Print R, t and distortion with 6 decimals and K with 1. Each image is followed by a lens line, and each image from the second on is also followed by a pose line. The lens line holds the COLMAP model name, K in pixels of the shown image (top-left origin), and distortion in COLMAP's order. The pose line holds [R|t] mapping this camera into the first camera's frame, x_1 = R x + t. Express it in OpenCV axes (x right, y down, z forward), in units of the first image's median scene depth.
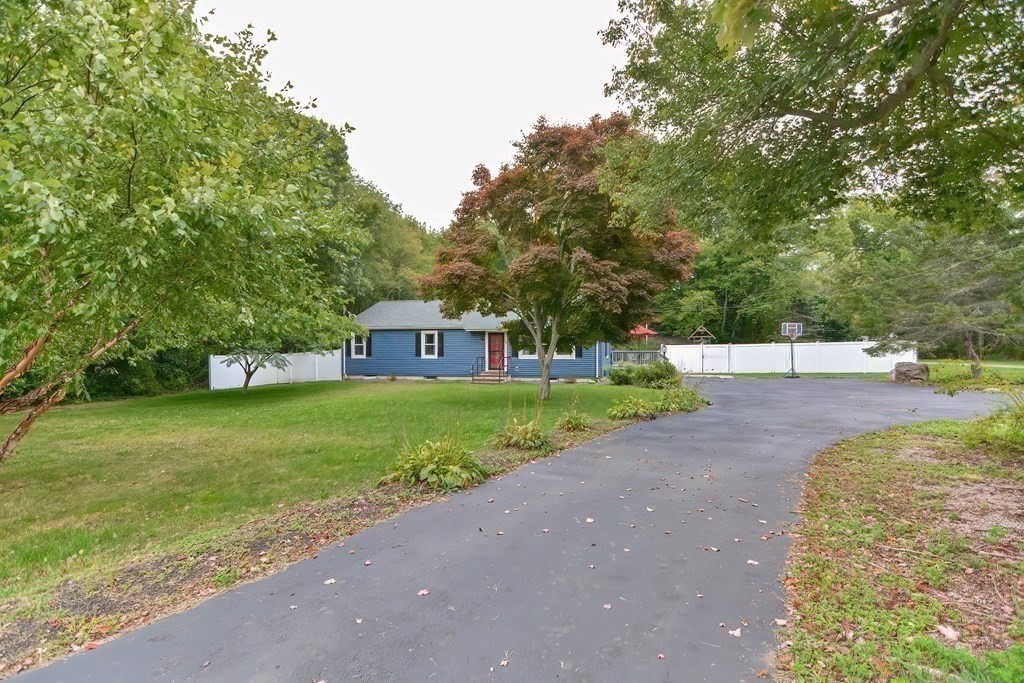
lens RADIAL K [[500.0, 0, 510.7], [0, 500.0, 345.8], [0, 0, 1]] dist [0.009718, -0.005668]
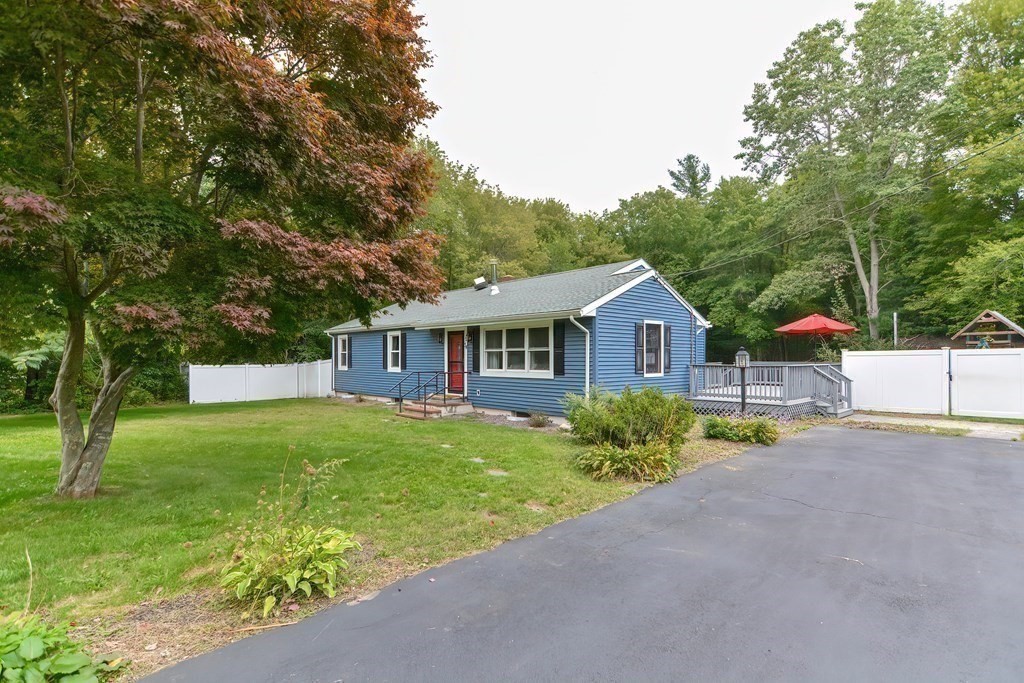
lens RADIAL K [[500.0, 0, 513.5], [0, 500.0, 358.9], [0, 0, 1]] dist [0.009718, -0.005668]
pose [[0.861891, 0.002622, -0.507087, 0.326012], [0.000516, 0.999982, 0.006048, 0.003700], [0.507094, -0.005474, 0.861873, 0.506957]]
